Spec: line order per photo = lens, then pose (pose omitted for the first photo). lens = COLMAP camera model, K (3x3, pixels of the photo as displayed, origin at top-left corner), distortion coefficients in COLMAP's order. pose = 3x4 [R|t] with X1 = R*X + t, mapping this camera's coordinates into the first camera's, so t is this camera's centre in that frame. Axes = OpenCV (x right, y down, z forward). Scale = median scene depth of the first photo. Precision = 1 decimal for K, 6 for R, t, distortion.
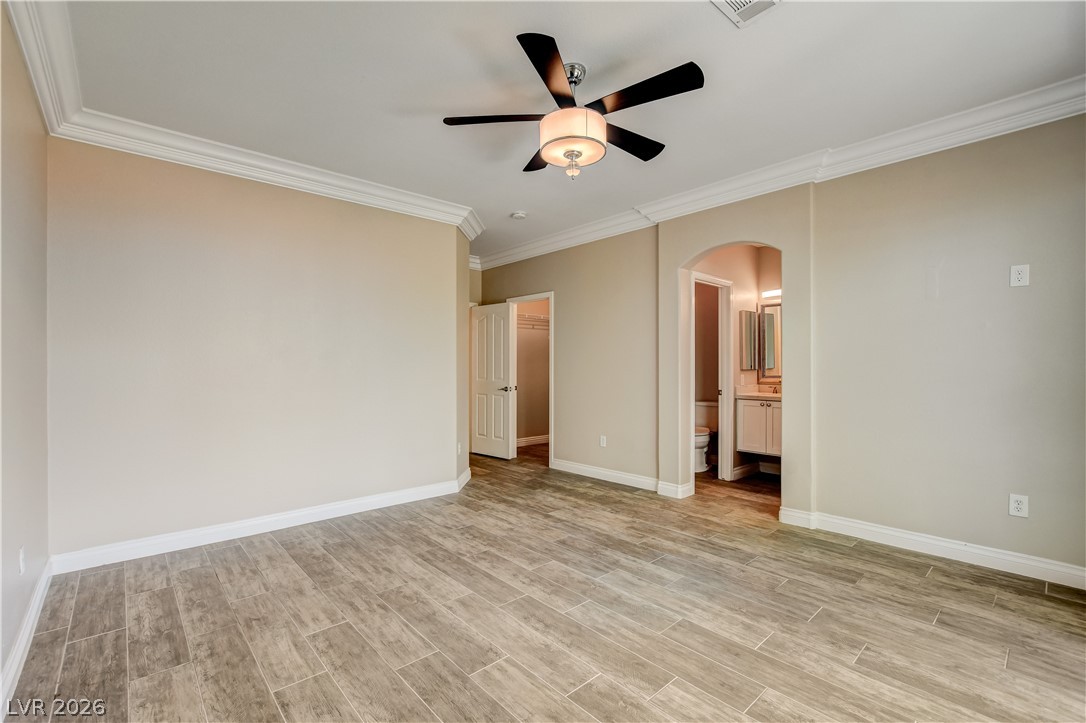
lens RADIAL K [[482.9, 0, 536.3], [0, 482.9, 355.6], [0, 0, 1]] dist [-0.021488, 0.000682]
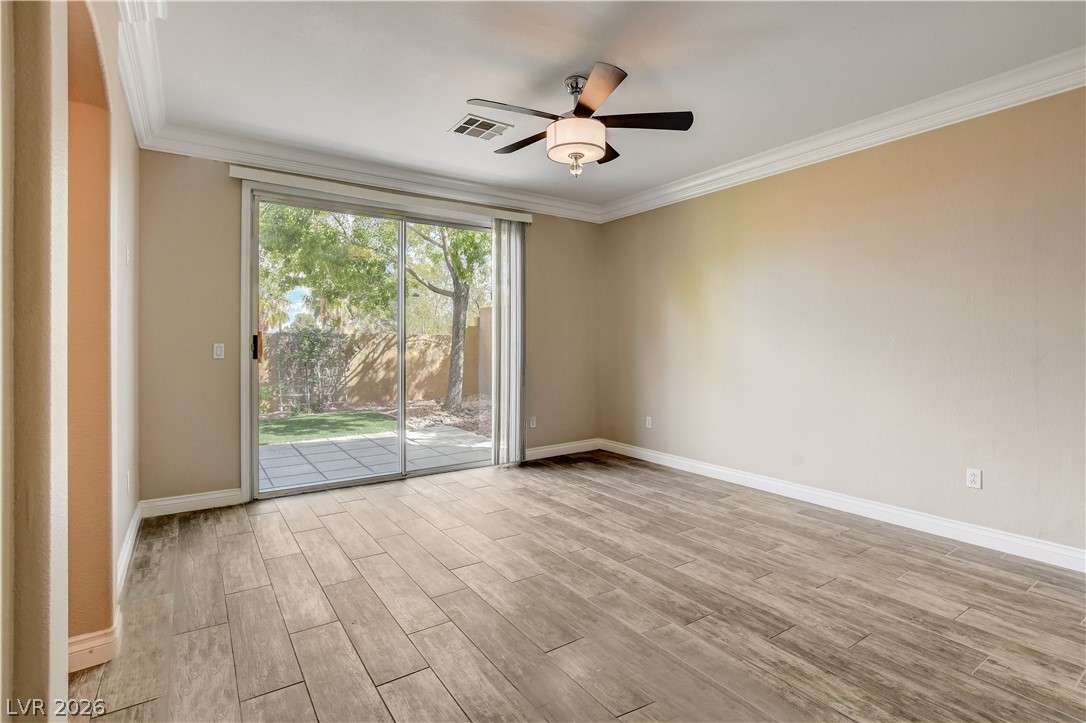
lens RADIAL K [[519.0, 0, 556.1], [0, 519.0, 330.4], [0, 0, 1]] dist [-0.016498, -0.000030]
pose [[-0.994961, 0.004932, 0.100140, 0.001264], [0.000532, 0.999035, -0.043918, 0.038269], [-0.100260, -0.043644, -0.994004, 1.797682]]
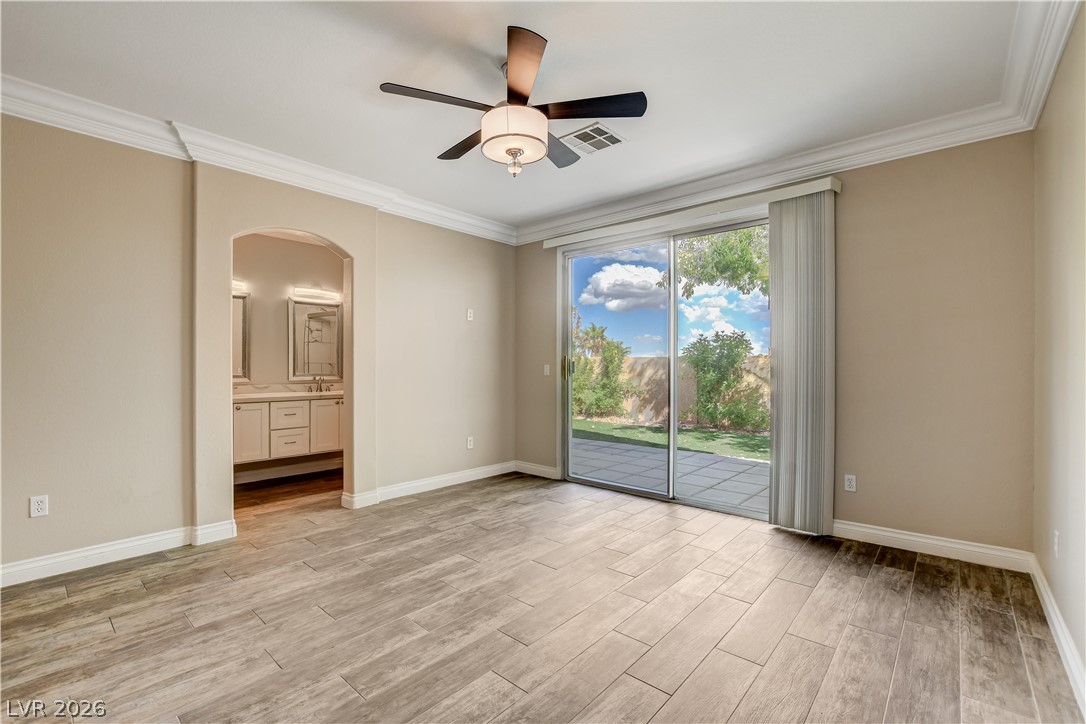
lens RADIAL K [[482.9, 0, 536.3], [0, 482.9, 356.1], [0, 0, 1]] dist [-0.021488, 0.000682]
pose [[-0.123983, 0.020110, 0.992081, -0.744594], [-0.019297, 0.999557, -0.022674, 0.022628], [-0.992097, -0.021956, -0.123540, 0.876840]]
